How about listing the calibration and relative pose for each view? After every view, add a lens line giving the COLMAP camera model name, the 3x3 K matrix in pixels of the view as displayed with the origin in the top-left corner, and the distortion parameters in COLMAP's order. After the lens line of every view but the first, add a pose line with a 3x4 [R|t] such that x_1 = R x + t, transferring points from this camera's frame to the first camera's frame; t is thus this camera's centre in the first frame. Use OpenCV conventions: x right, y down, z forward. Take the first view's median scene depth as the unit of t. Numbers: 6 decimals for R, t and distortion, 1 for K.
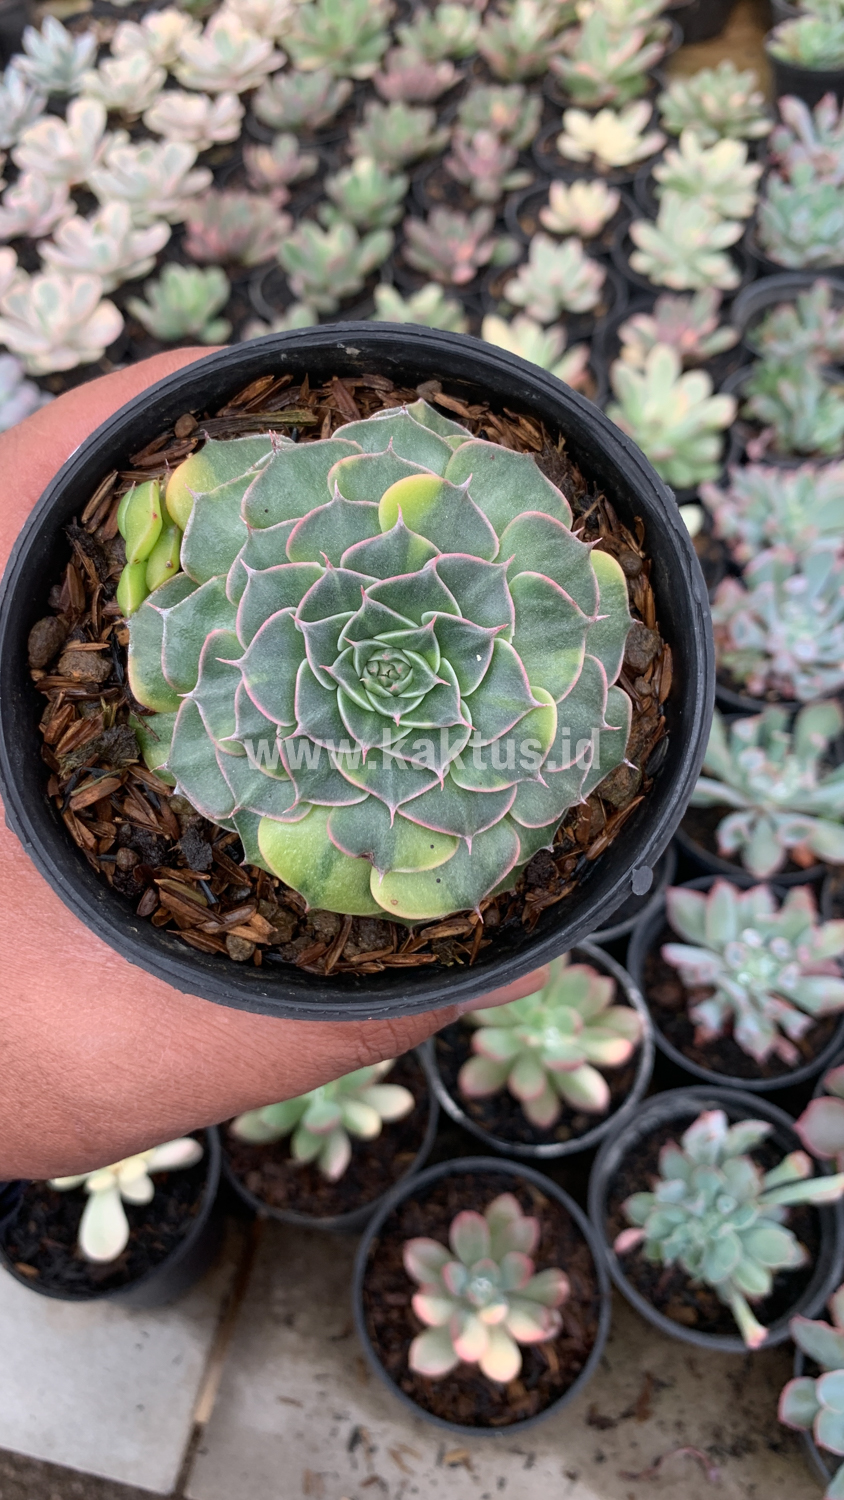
lens RADIAL K [[1147.6, 0, 424.7], [0, 1147.6, 758.9], [0, 0, 1]] dist [0.044735, -0.000238]
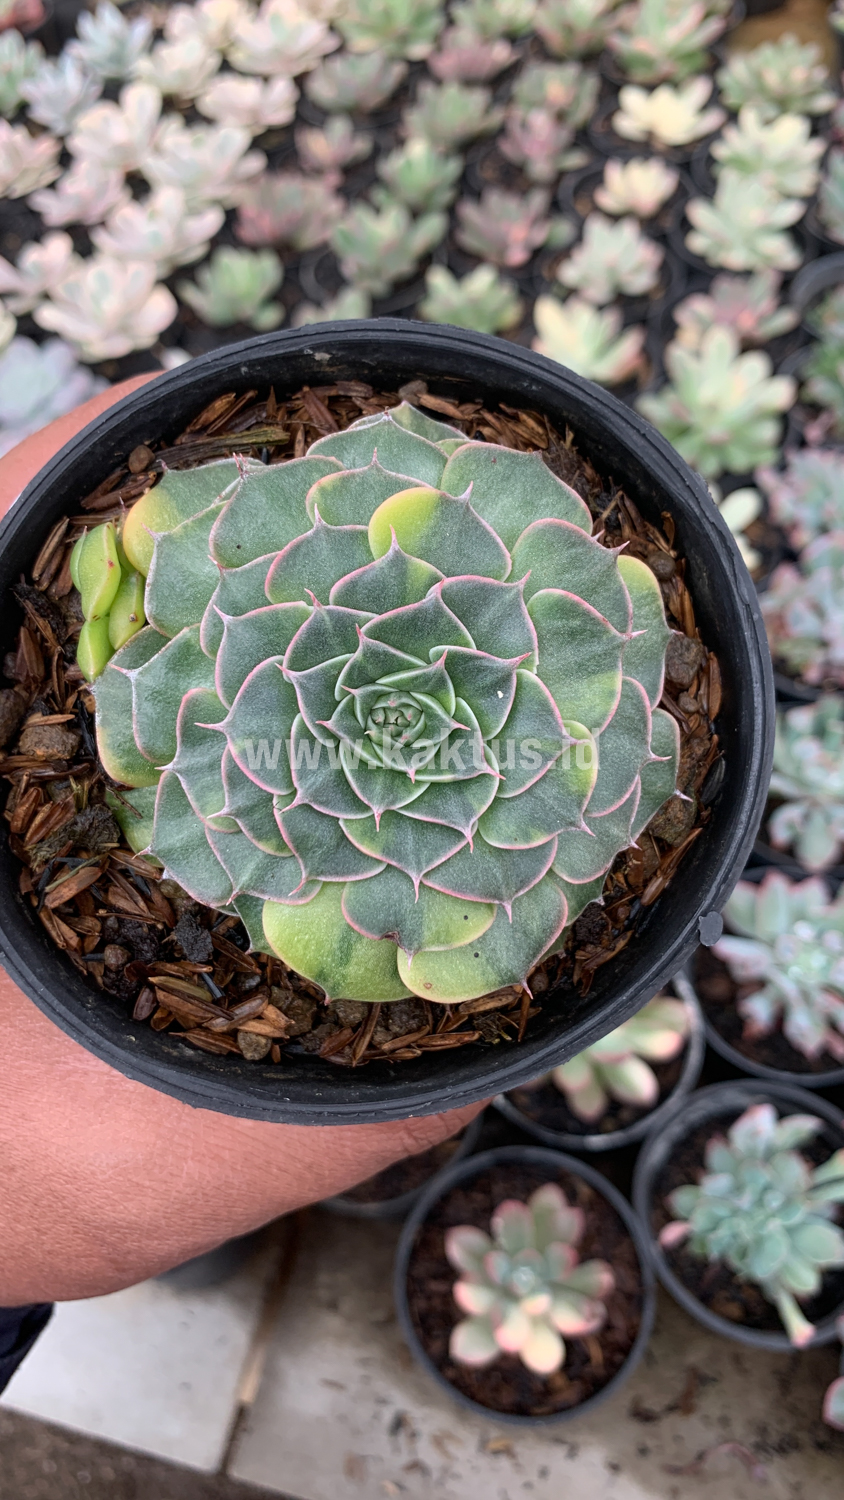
lens RADIAL K [[1196.5, 0, 422.0], [0, 1196.5, 750.0], [0, 0, 1]] dist [0.041875, -0.003347]
pose [[0.995685, -0.092139, -0.011001, -0.004583], [0.091906, 0.995565, -0.020100, -0.031263], [0.012805, 0.019002, 0.999737, 0.099400]]
